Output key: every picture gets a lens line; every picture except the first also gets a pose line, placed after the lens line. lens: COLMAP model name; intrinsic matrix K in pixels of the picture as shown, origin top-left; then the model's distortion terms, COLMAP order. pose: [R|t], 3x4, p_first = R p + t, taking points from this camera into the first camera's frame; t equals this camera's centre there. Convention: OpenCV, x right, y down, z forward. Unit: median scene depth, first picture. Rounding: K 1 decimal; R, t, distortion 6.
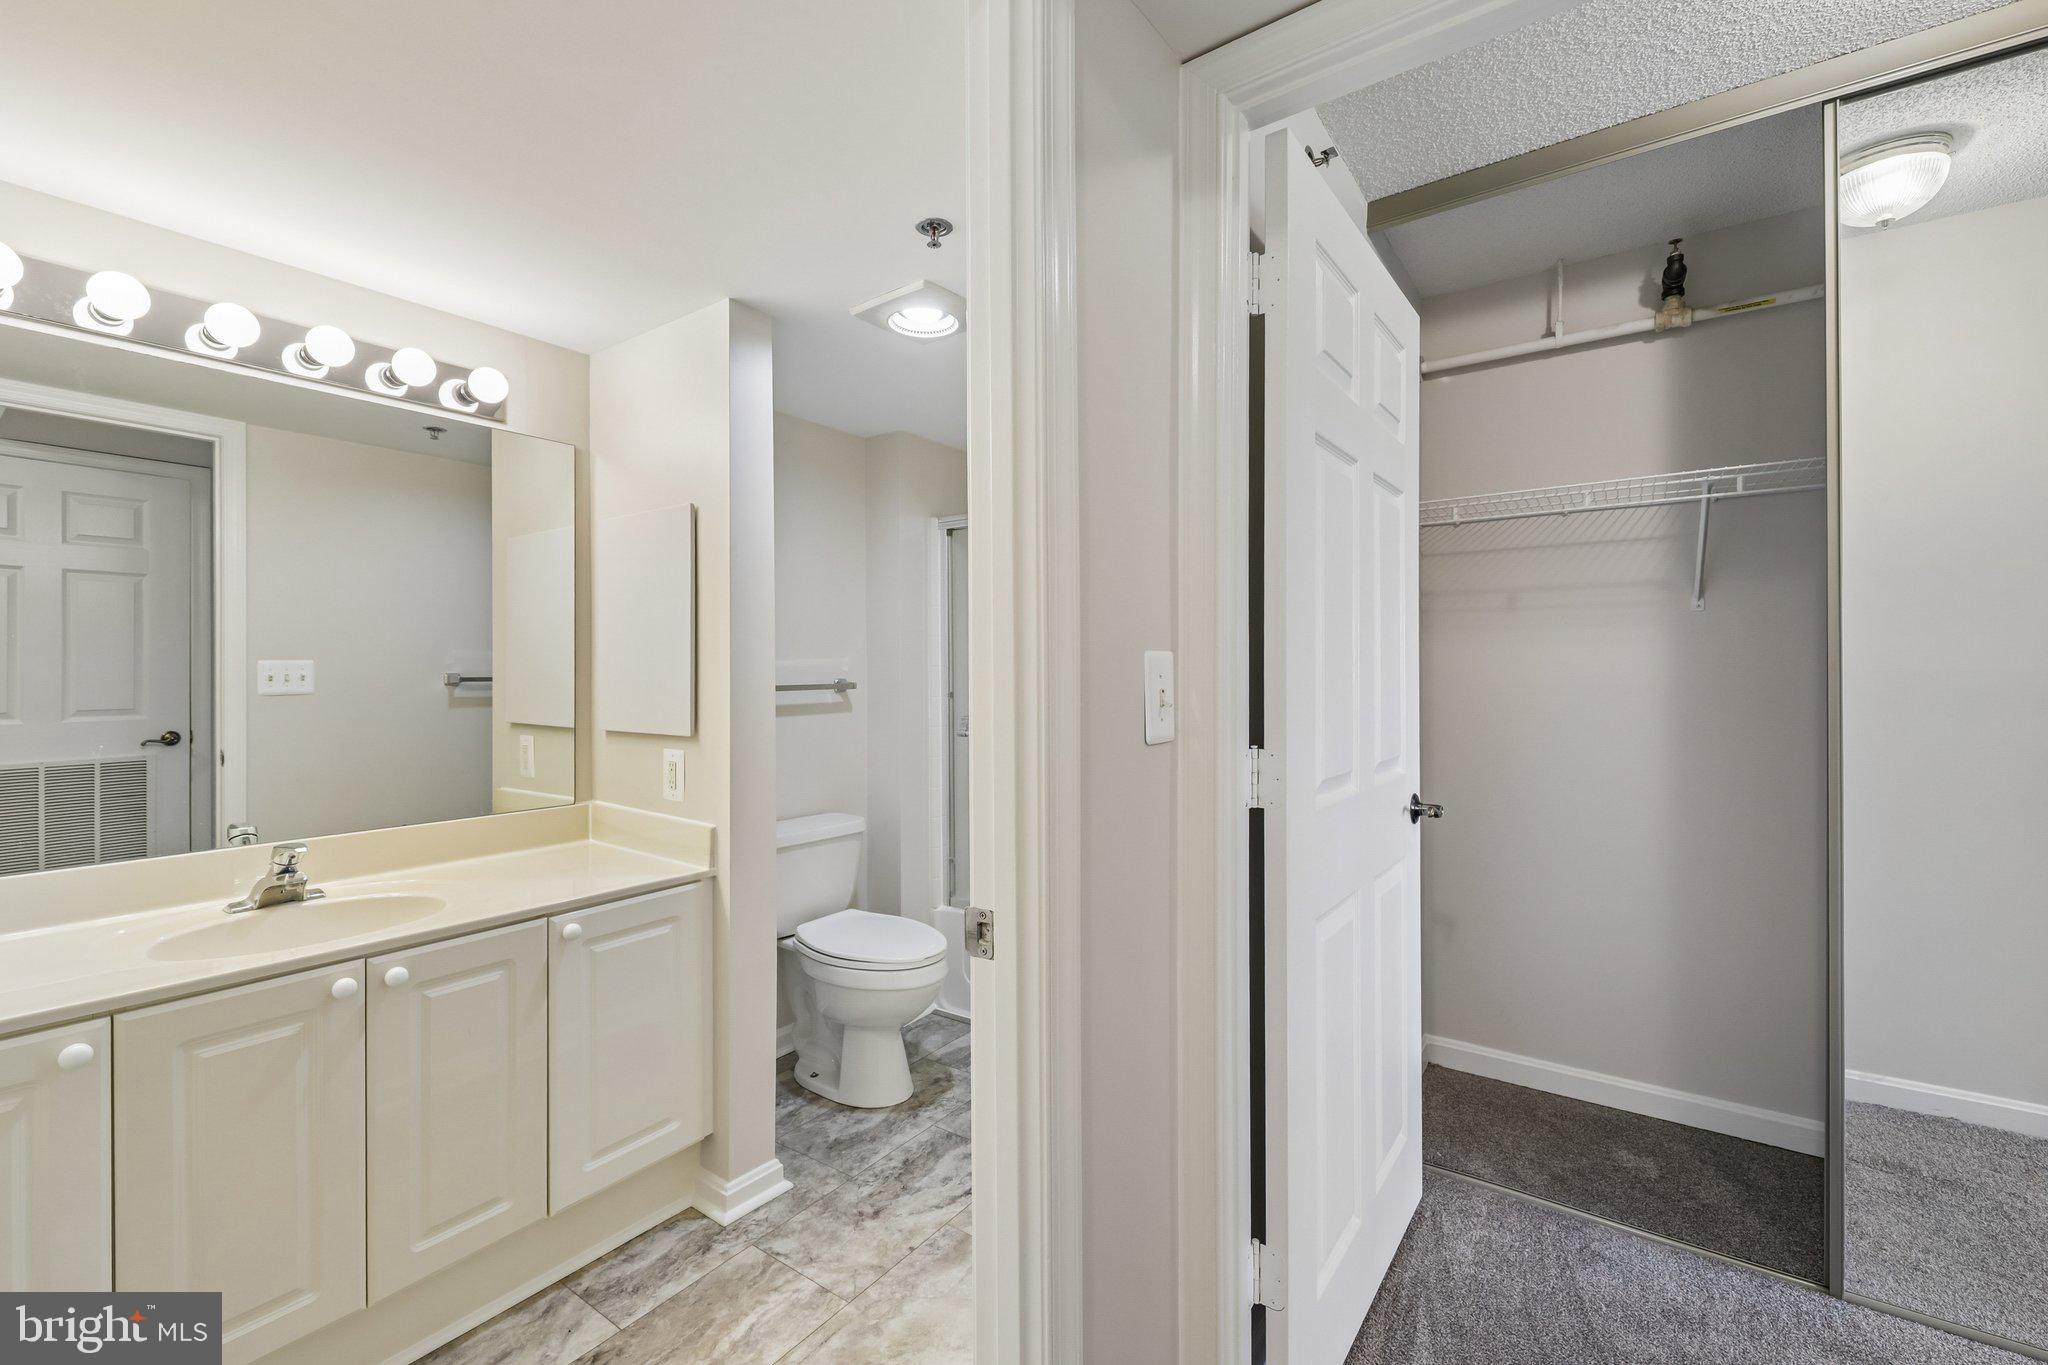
lens RADIAL K [[860.6, 0, 1008.5], [0, 860.6, 672.6], [0, 0, 1]] dist [0.004918, -0.004058]
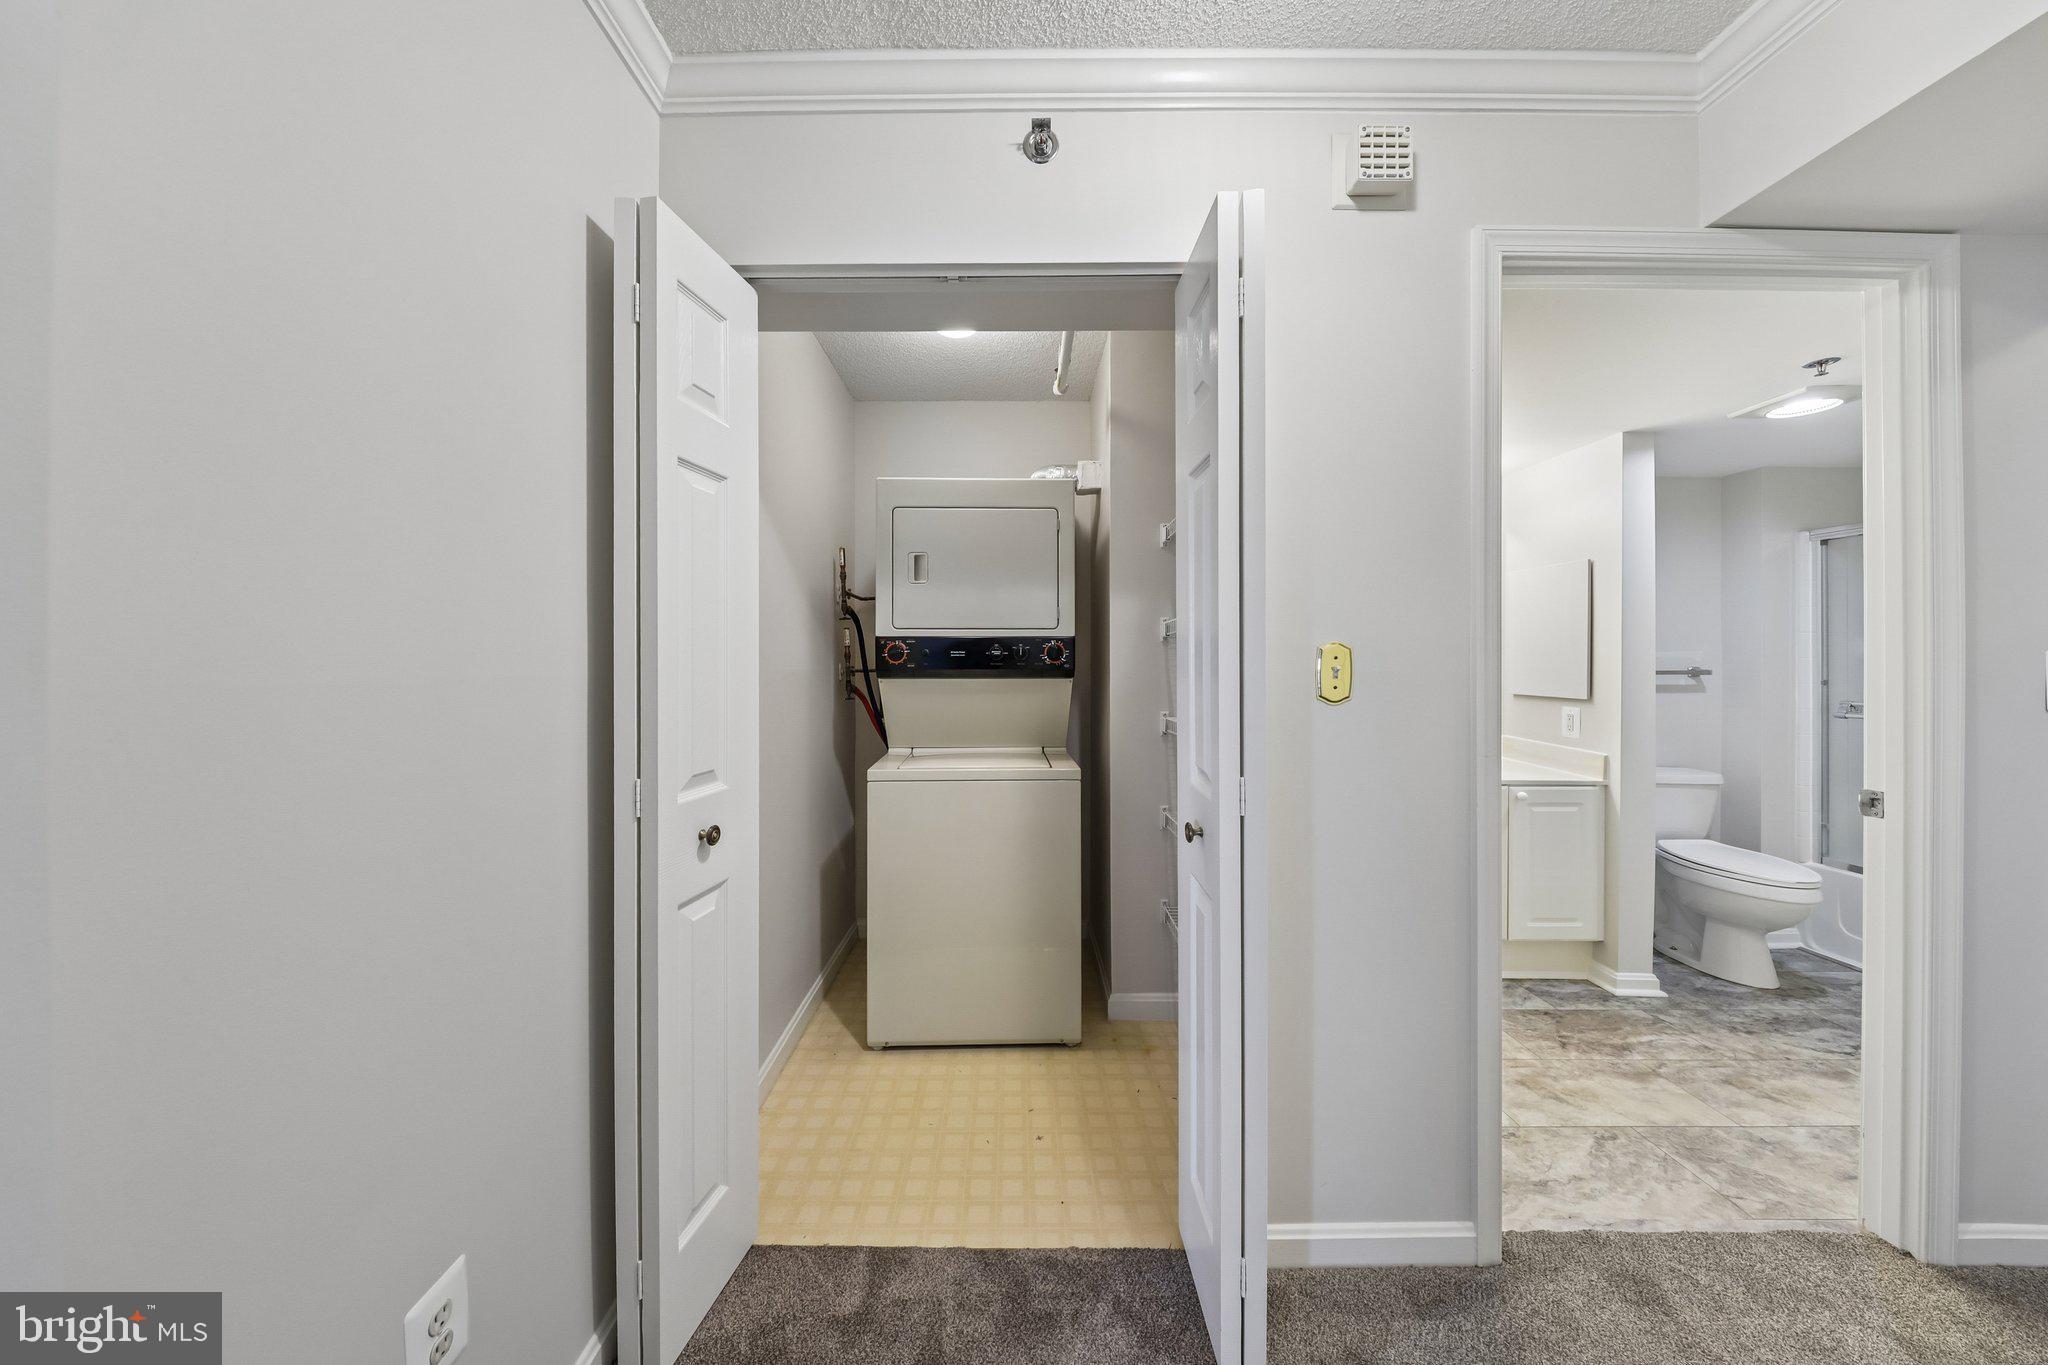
lens RADIAL K [[670.5, 0, 998.9], [0, 670.5, 655.3], [0, 0, 1]] dist [-0.004439, -0.001414]
pose [[0.585075, 0.004775, -0.810965, 0.010128], [-0.009650, 0.999953, -0.001075, 0.001225], [0.810922, 0.008455, 0.585093, -0.642672]]
